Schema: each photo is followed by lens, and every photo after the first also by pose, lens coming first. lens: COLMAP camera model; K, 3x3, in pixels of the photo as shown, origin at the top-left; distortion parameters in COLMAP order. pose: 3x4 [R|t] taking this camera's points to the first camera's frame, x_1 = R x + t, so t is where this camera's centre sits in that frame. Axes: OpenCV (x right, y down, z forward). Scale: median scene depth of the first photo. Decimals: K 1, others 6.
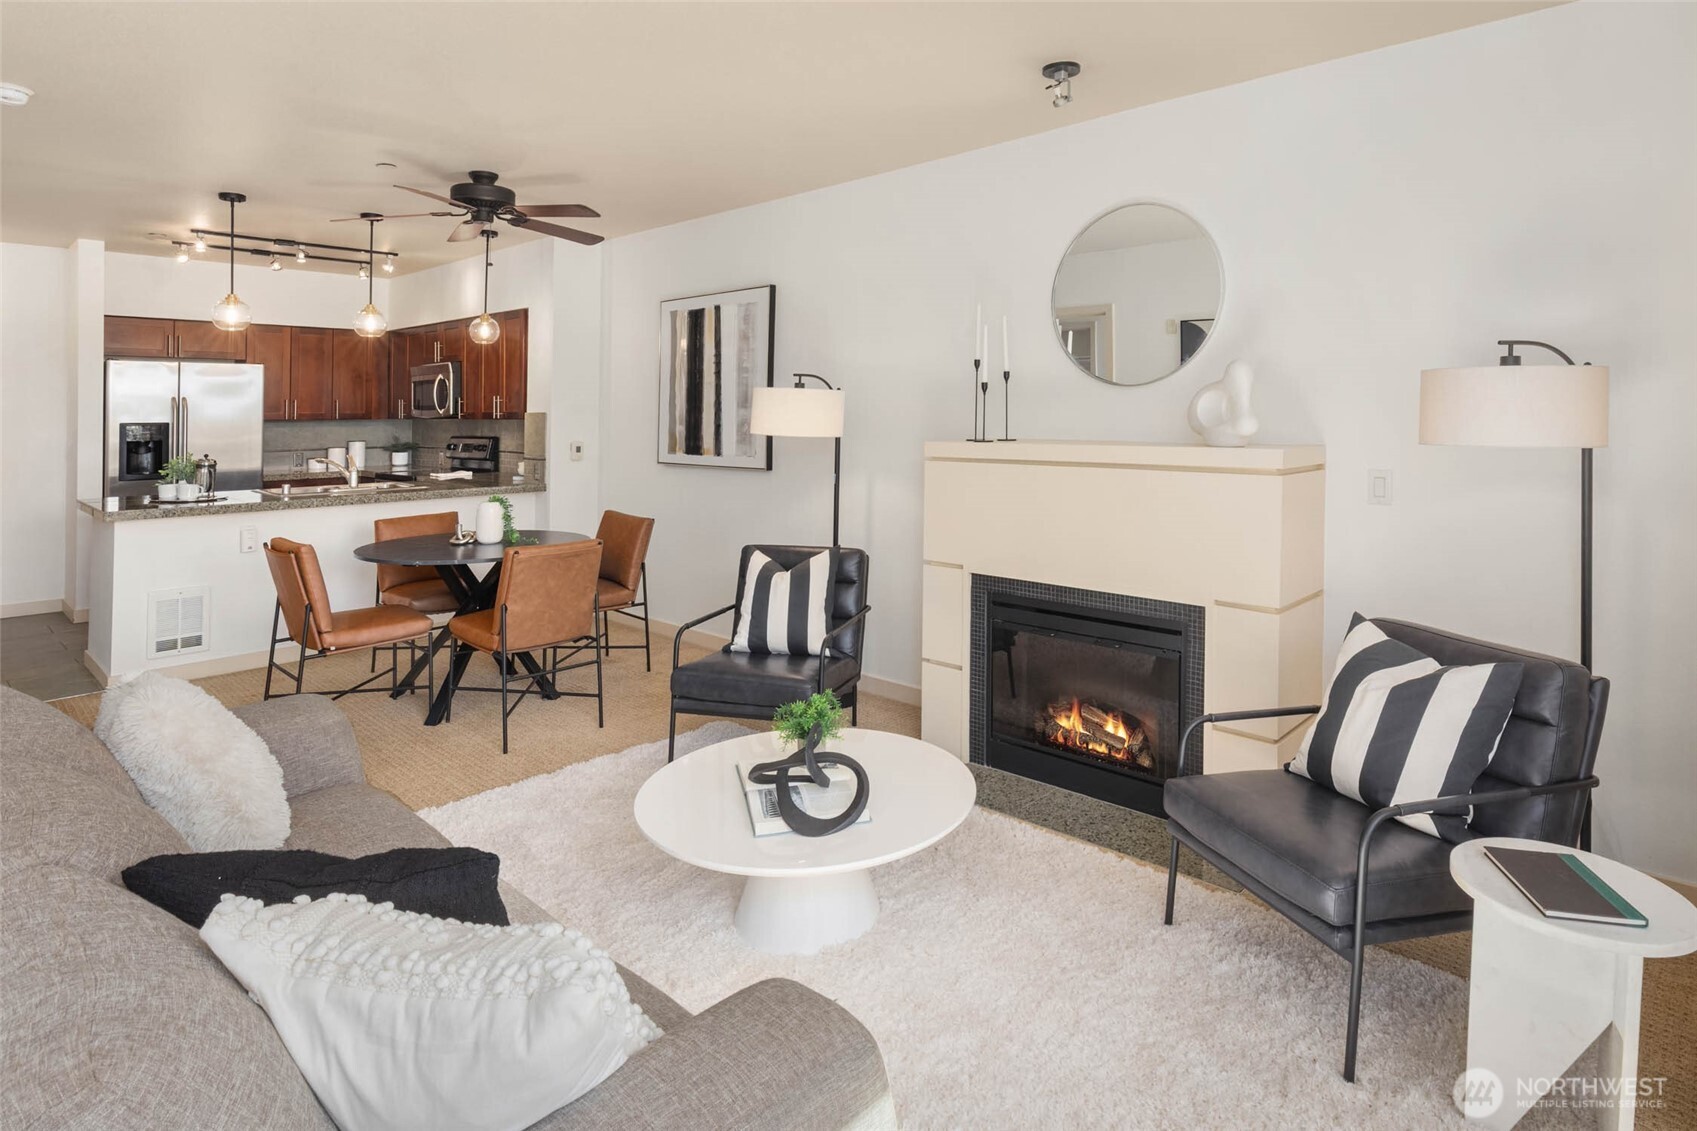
lens RADIAL K [[871.6, 0, 833.4], [0, 871.6, 377.3], [0, 0, 1]] dist [0.002540, 0.000152]
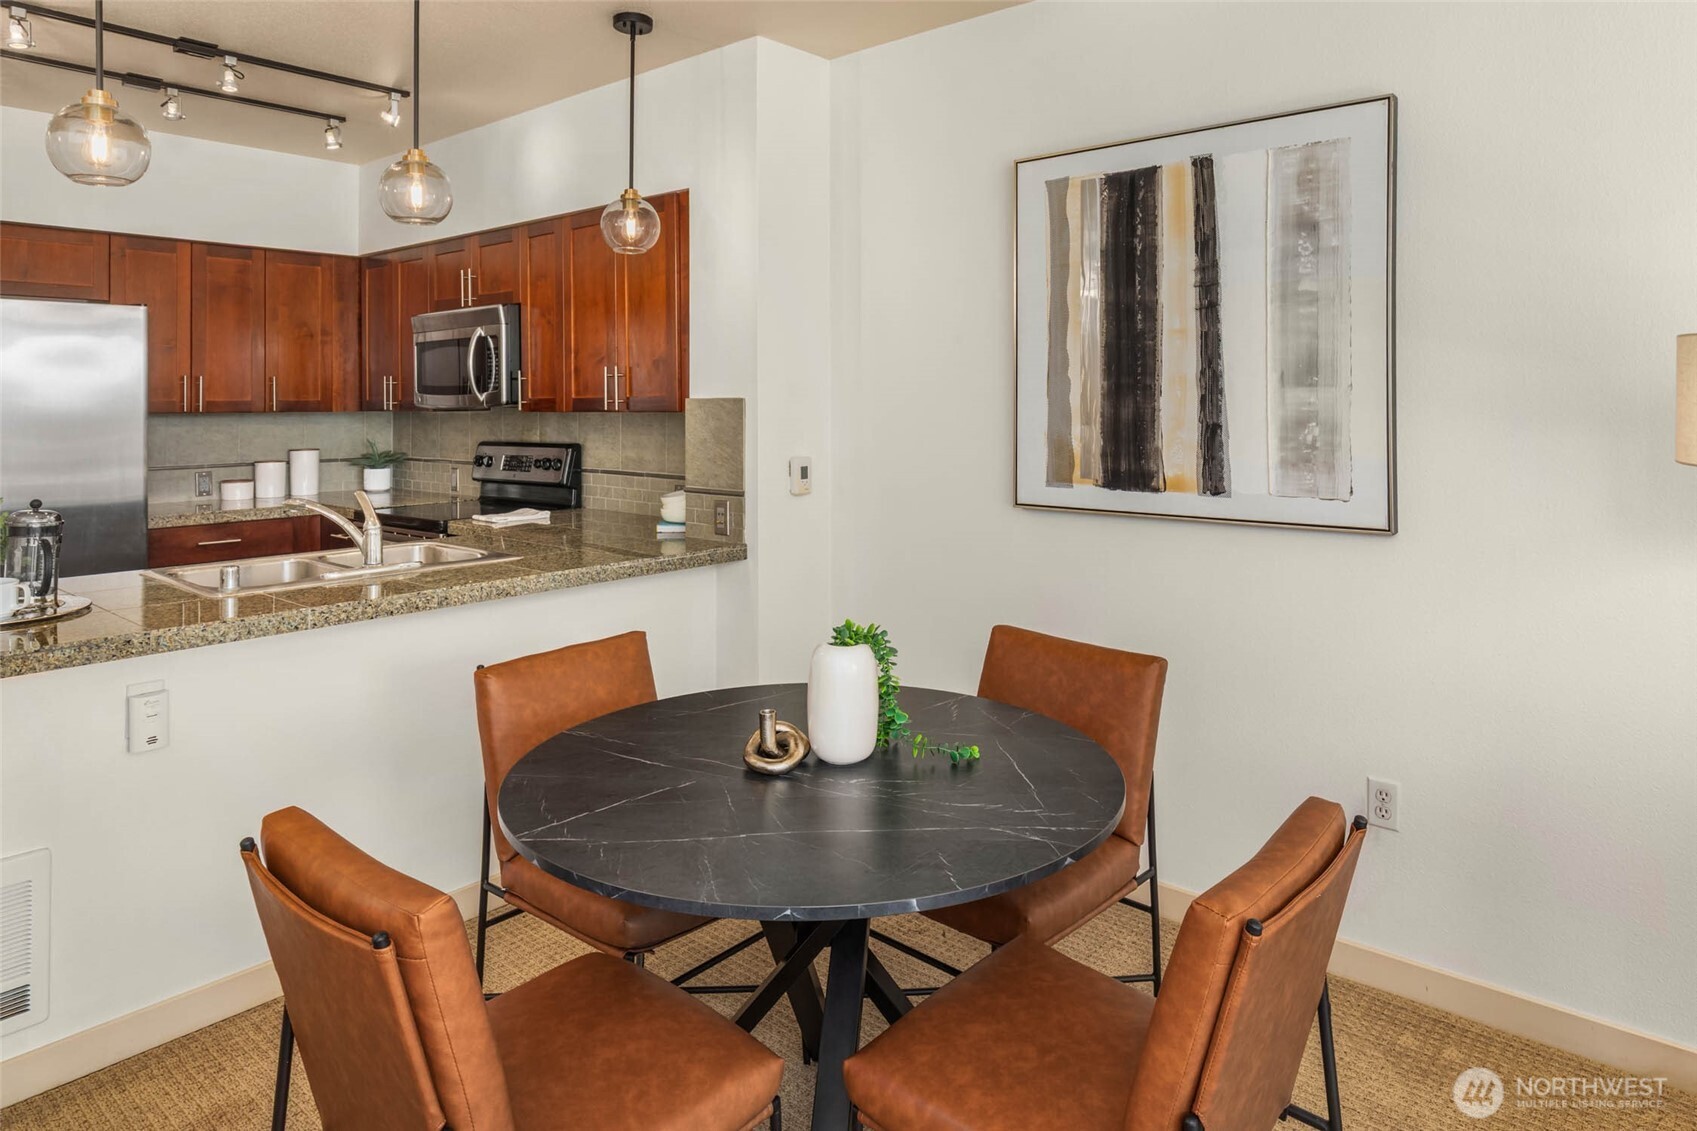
lens RADIAL K [[1052.7, 0, 835.9], [0, 1052.7, 373.5], [0, 0, 1]] dist [0.000026, 0.002019]
pose [[0.999618, 0.000080, 0.027643, -0.288271], [-0.000476, 0.999897, 0.014310, 0.017804], [-0.027639, -0.014318, 0.999515, 0.401000]]
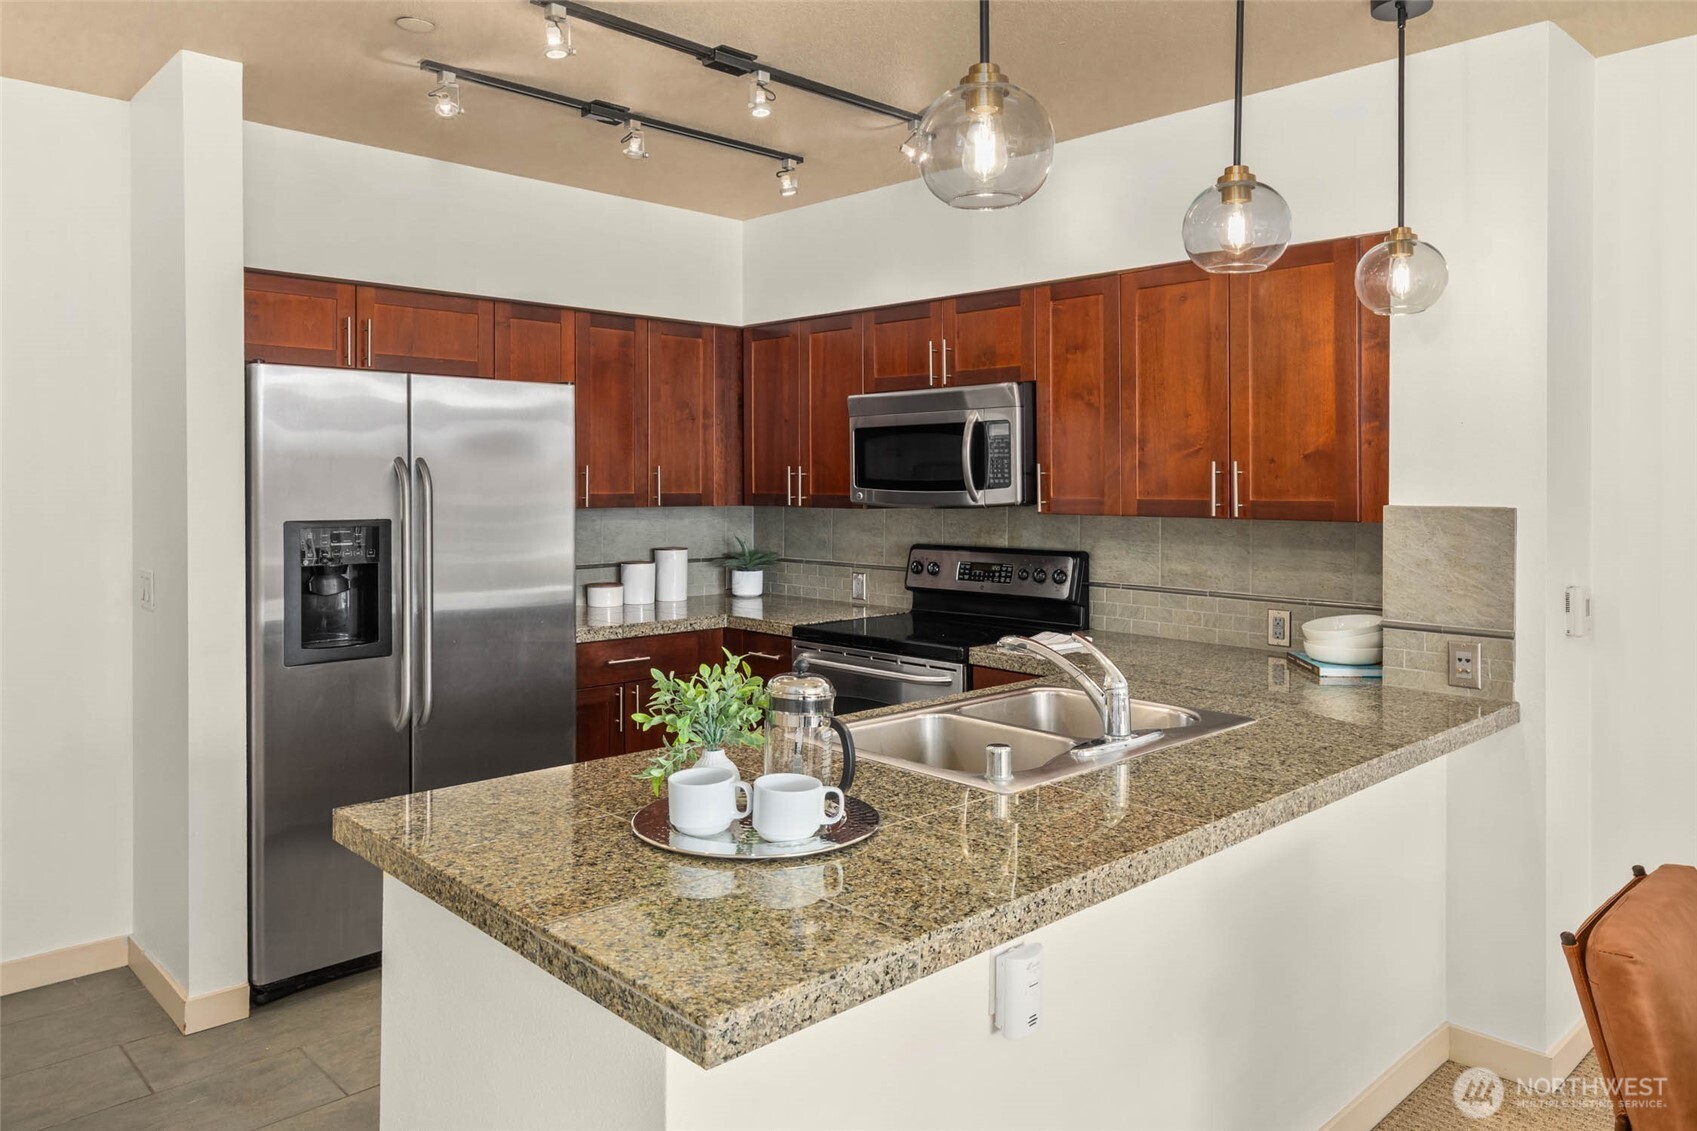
lens RADIAL K [[1076.9, 0, 880.2], [0, 1076.9, 472.0], [0, 0, 1]] dist [-0.002242, -0.003095]
pose [[0.999668, 0.005285, -0.025207, -0.563740], [-0.004438, 0.999427, 0.033544, 0.010664], [0.025370, -0.033421, 0.999119, 0.524818]]
